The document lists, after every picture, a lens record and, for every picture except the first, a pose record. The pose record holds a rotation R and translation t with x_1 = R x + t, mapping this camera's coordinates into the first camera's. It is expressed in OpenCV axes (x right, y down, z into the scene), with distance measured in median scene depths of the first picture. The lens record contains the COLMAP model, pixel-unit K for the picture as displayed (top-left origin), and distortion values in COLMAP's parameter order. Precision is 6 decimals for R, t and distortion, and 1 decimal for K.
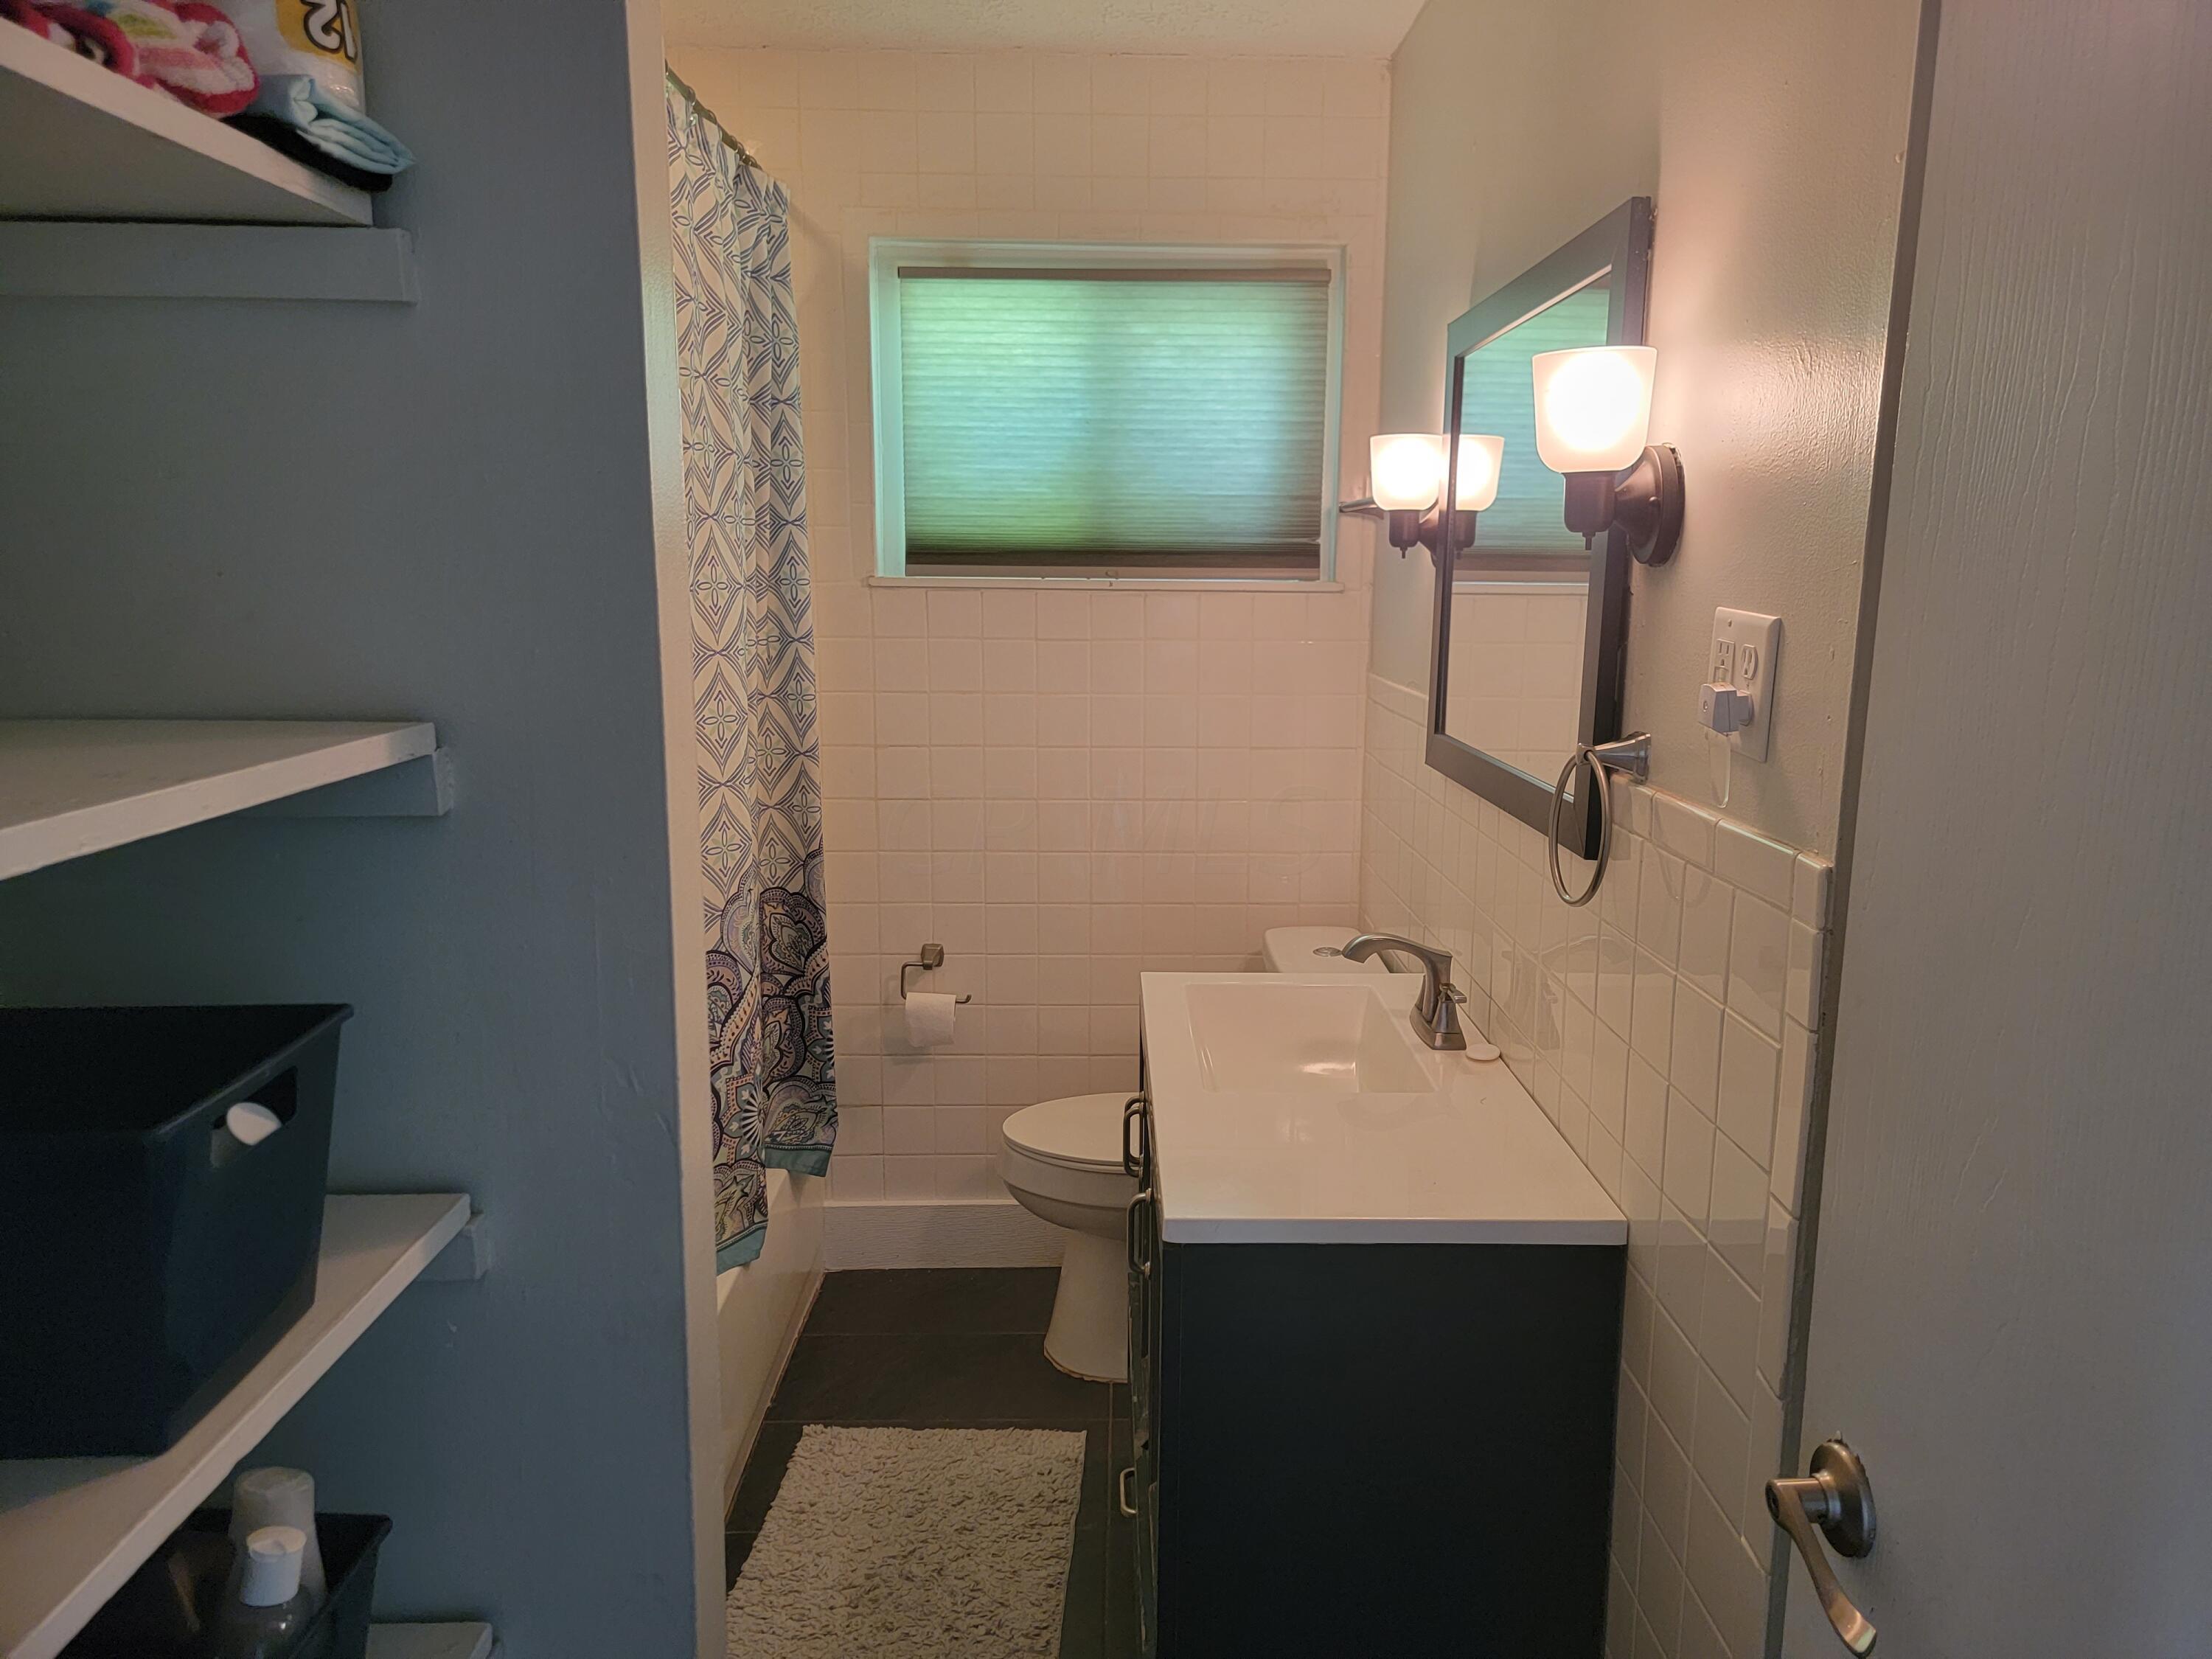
lens RADIAL K [[1562.3, 0, 1123.5], [0, 1562.3, 865.6], [0, 0, 1]] dist [0.086514, -0.076007]
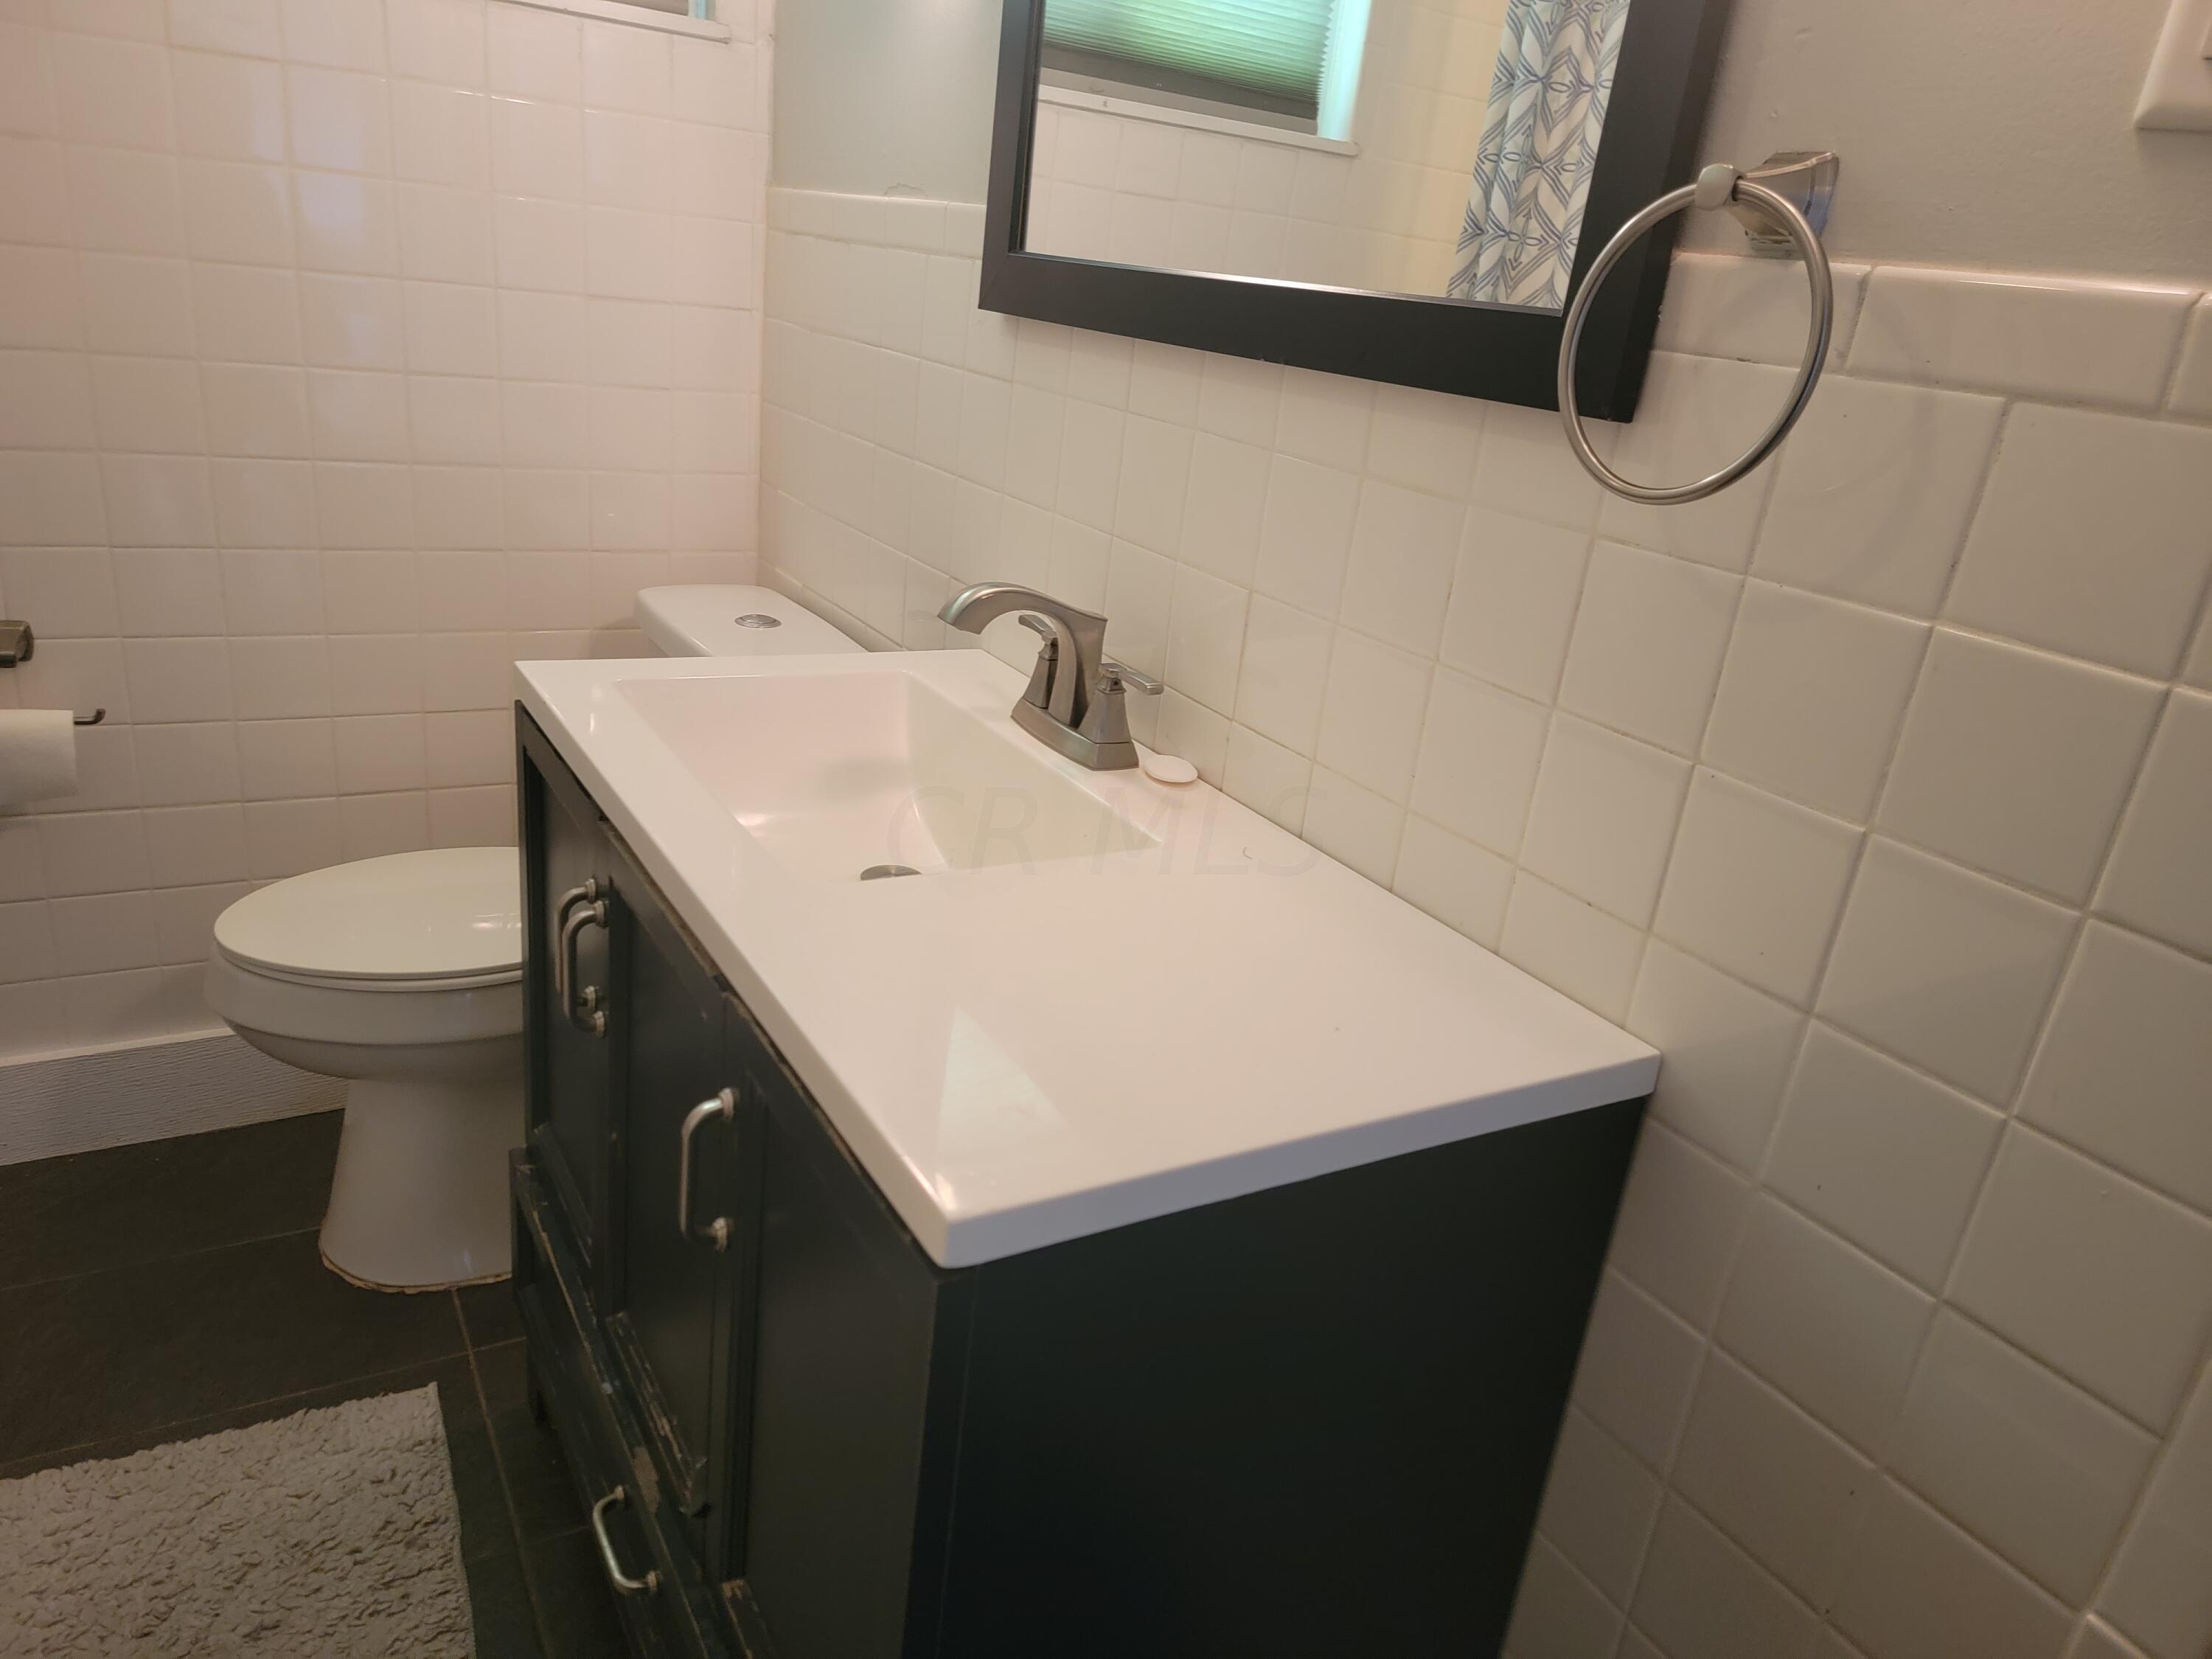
lens RADIAL K [[1562.3, 0, 1123.5], [0, 1562.3, 865.6], [0, 0, 1]] dist [0.086514, -0.076007]
pose [[0.866069, -0.099654, 0.489891, -0.081298], [-0.003043, 0.978861, 0.204502, 0.021770], [-0.499915, -0.178604, 0.847458, 0.370877]]
